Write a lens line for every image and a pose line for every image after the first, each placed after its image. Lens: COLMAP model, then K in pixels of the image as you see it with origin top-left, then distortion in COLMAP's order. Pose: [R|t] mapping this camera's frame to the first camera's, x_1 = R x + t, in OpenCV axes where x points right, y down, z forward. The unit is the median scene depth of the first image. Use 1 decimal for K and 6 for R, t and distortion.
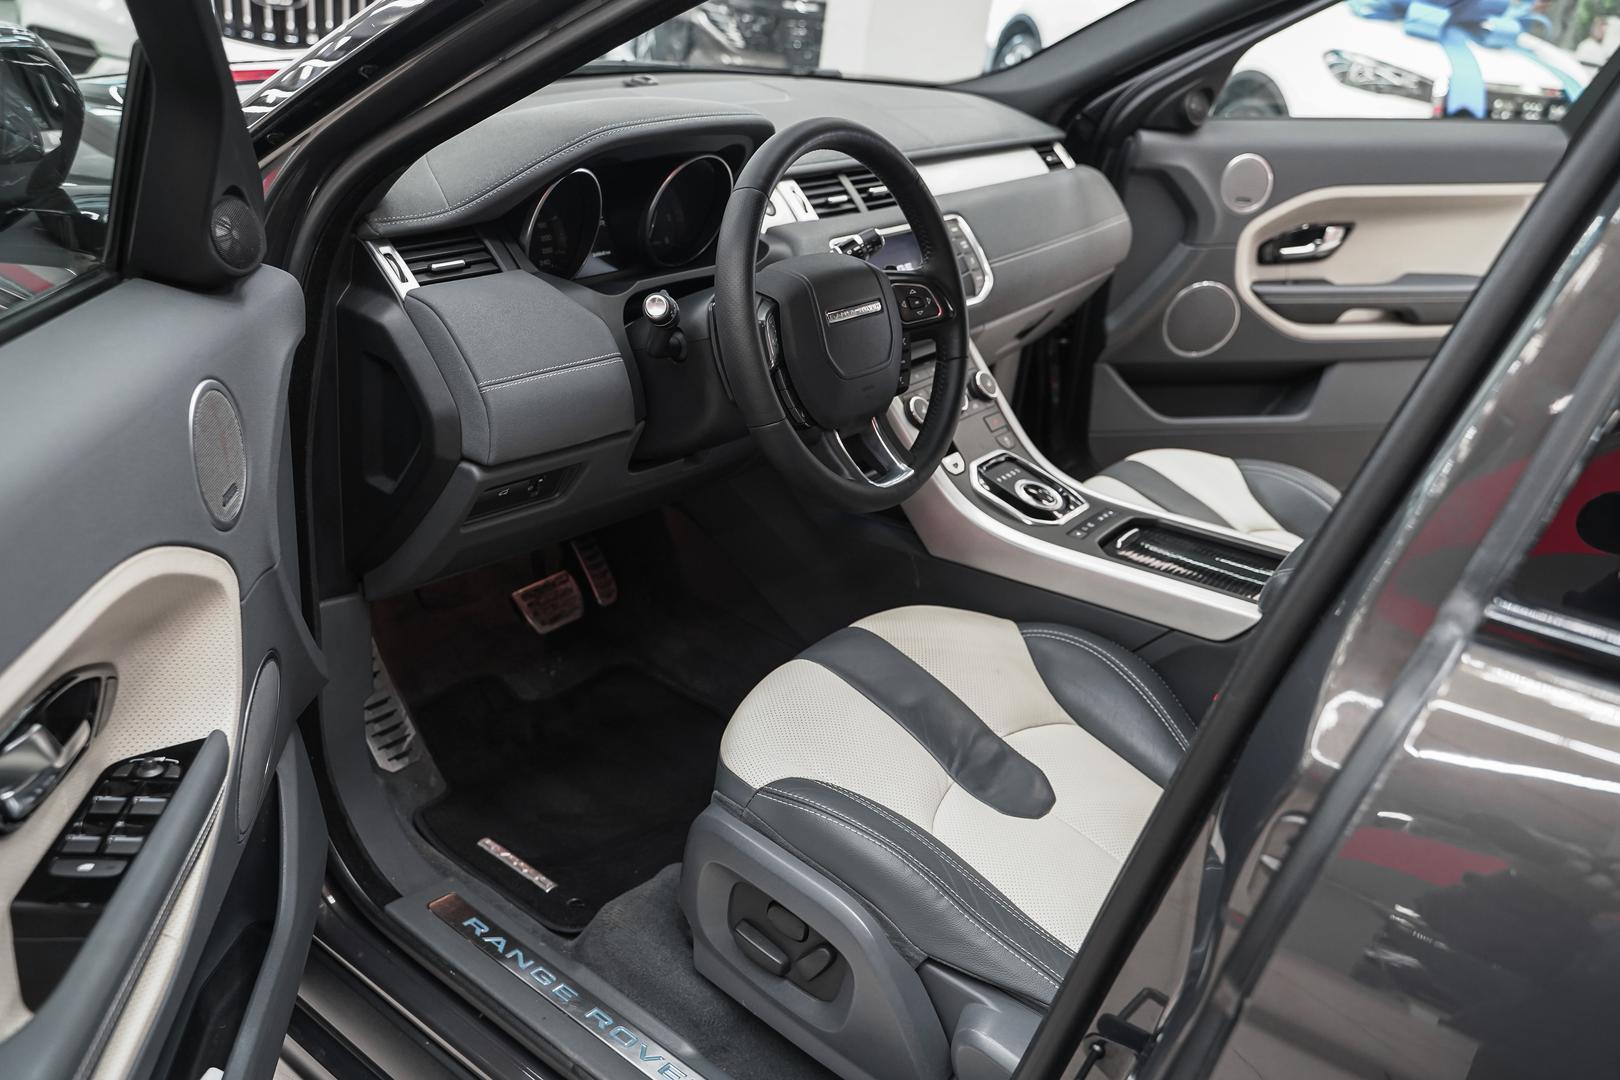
lens RADIAL K [[1322.1, 0, 811.5], [0, 1322.1, 533.7], [0, 0, 1]] dist [0.001933, -0.000284]
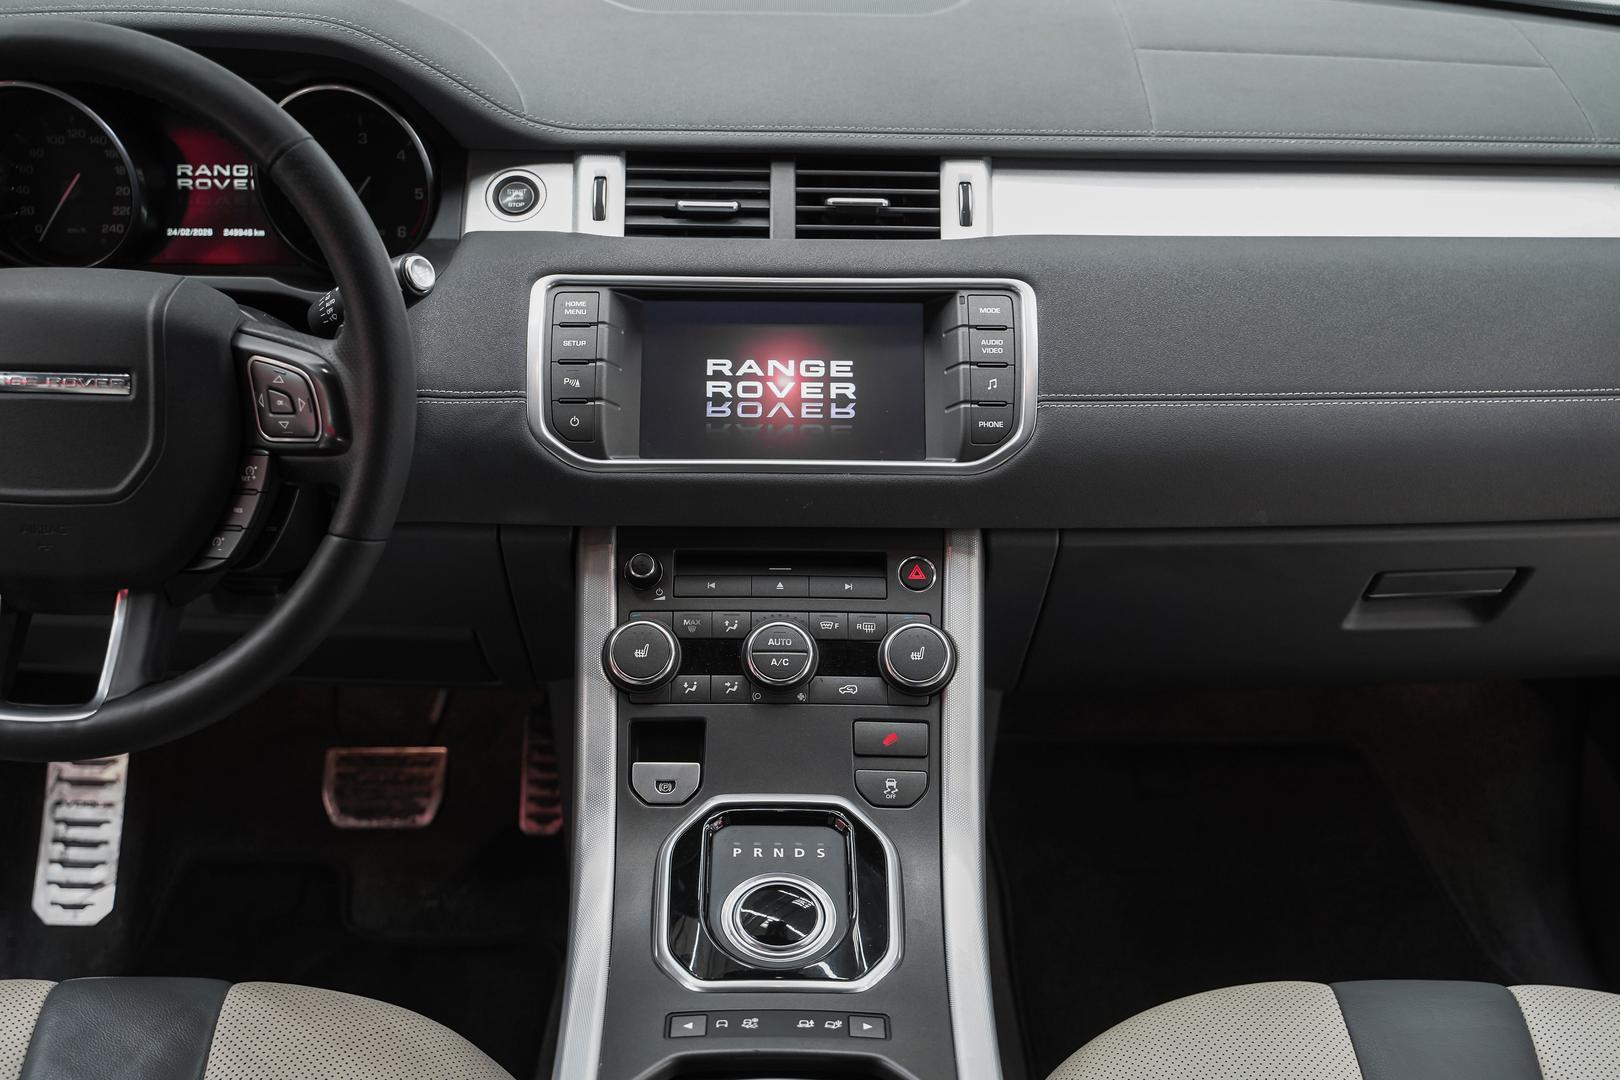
lens RADIAL K [[2005.8, 0, 810.0], [0, 2005.8, 540.0], [0, 0, 1]] dist [0.010136, -0.003390]
pose [[0.601901, 0.246632, -0.759531, 0.650928], [-0.296603, 0.952120, 0.074122, -0.199860], [0.741446, 0.180665, 0.646234, 0.559465]]
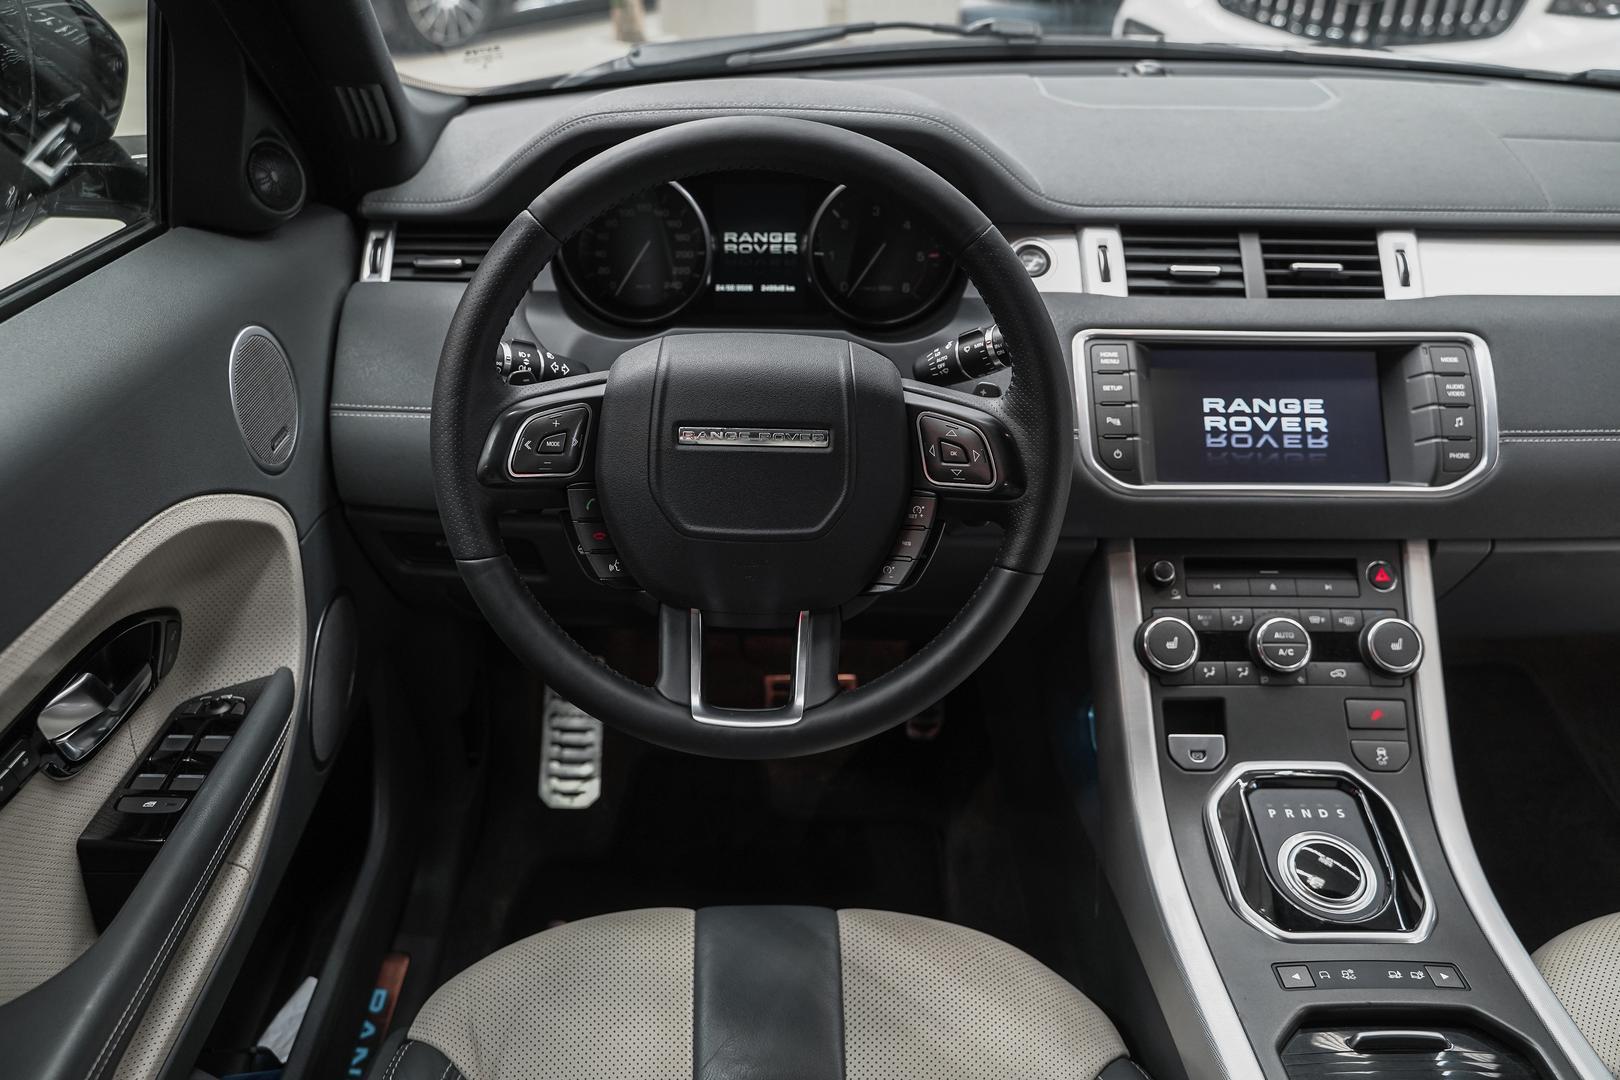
lens RADIAL K [[1315.0, 0, 807.9], [0, 1315.0, 539.2], [0, 0, 1]] dist [-0.000471, 0.000194]
pose [[0.609322, 0.296396, -0.735443, 0.392740], [-0.296268, 0.945435, 0.135566, -0.164730], [0.735495, 0.135285, 0.663887, 0.482851]]
